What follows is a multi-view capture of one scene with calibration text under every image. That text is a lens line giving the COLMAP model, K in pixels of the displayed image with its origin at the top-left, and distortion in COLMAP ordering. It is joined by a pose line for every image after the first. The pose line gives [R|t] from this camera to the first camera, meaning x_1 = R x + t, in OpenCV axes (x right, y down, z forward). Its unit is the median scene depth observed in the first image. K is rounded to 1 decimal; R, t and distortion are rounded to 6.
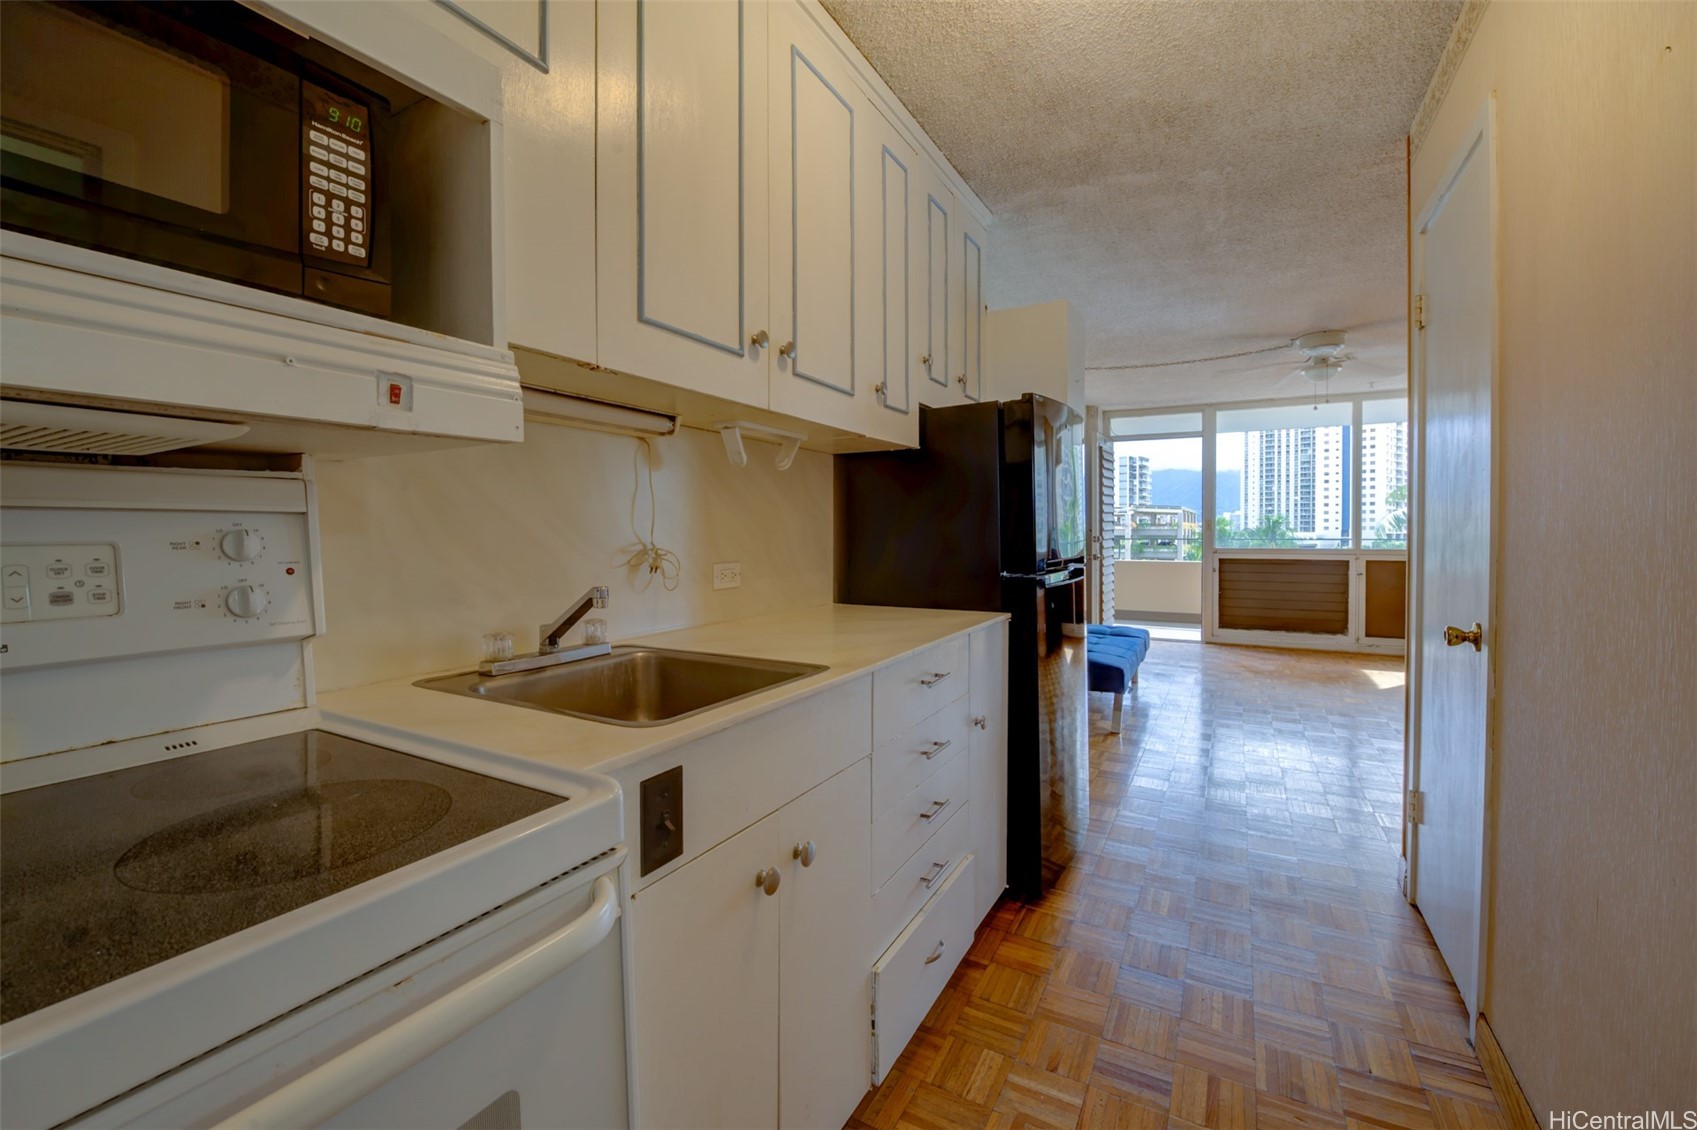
lens RADIAL K [[701.6, 0, 843.5], [0, 701.6, 530.4], [0, 0, 1]] dist [-0.001147, -0.000057]
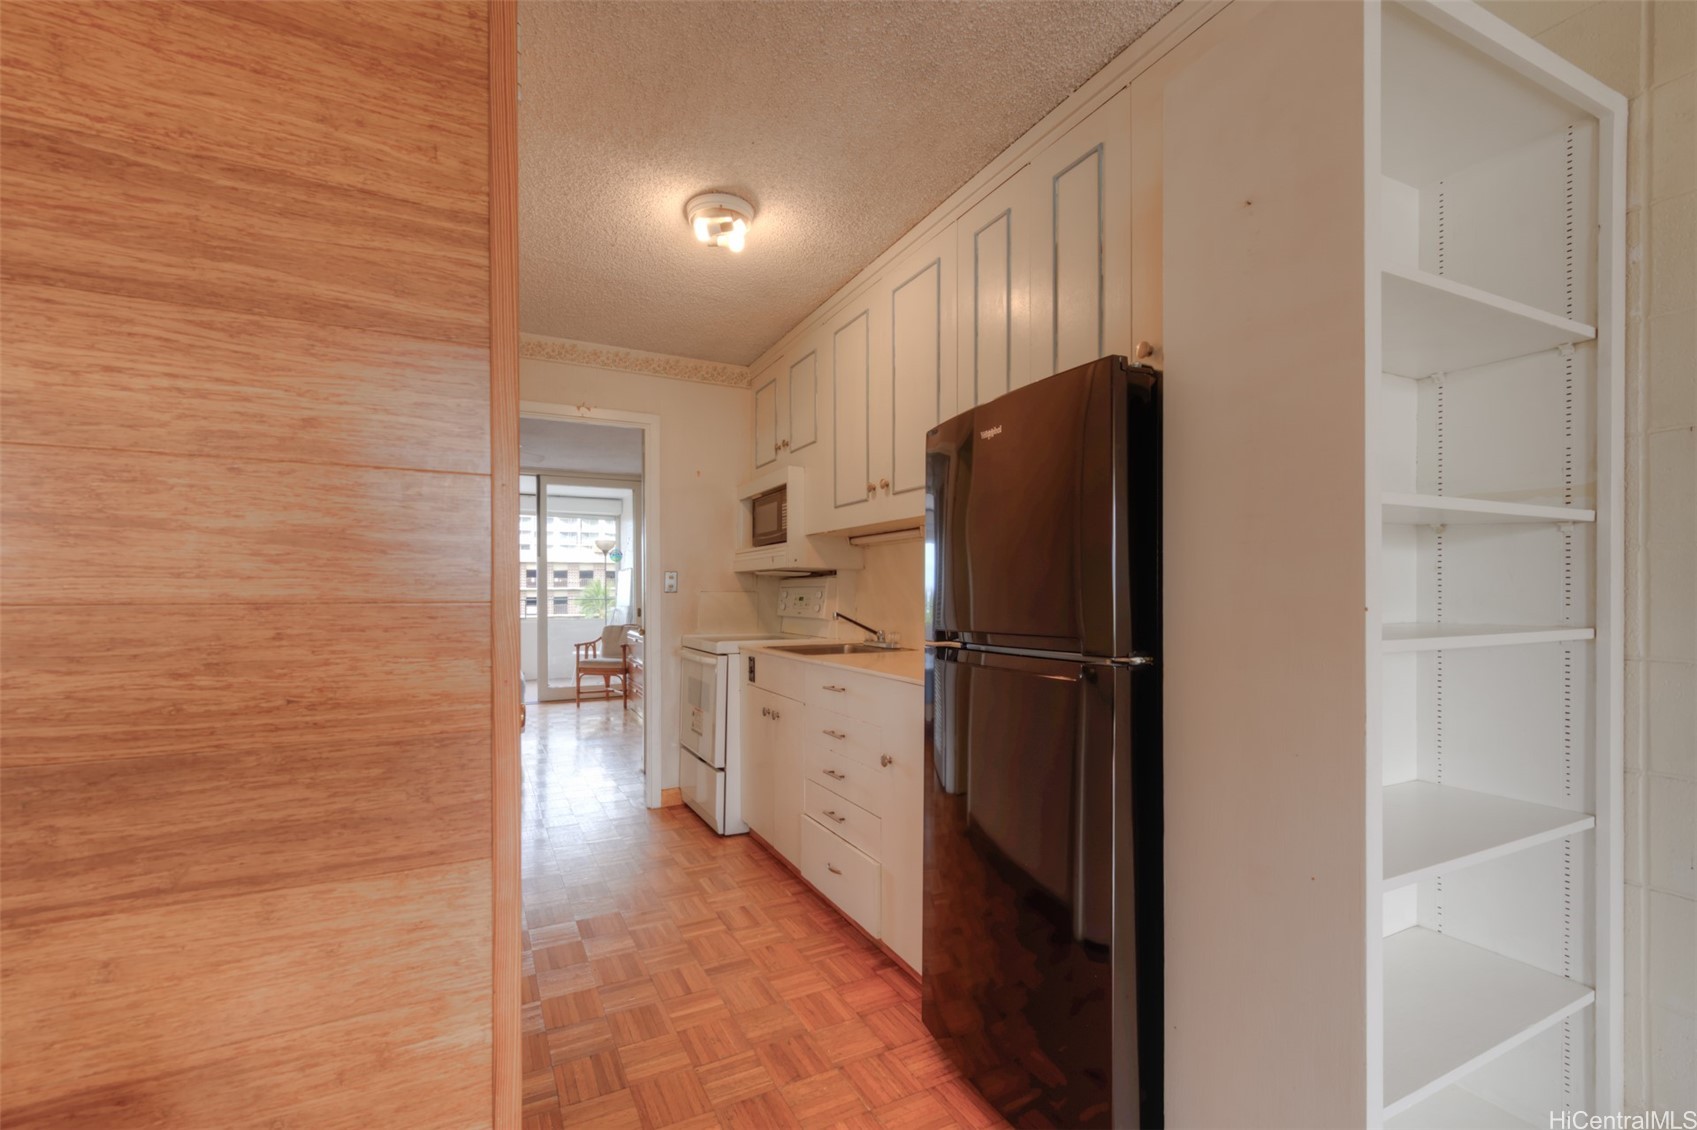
lens RADIAL K [[744.2, 0, 845.8], [0, 744.2, 591.1], [0, 0, 1]] dist [-0.000248, -0.000024]
pose [[-0.560478, 0.002684, -0.828165, 1.502584], [0.002658, 0.999995, 0.001443, -0.005382], [0.828165, -0.001392, -0.560483, 1.996343]]
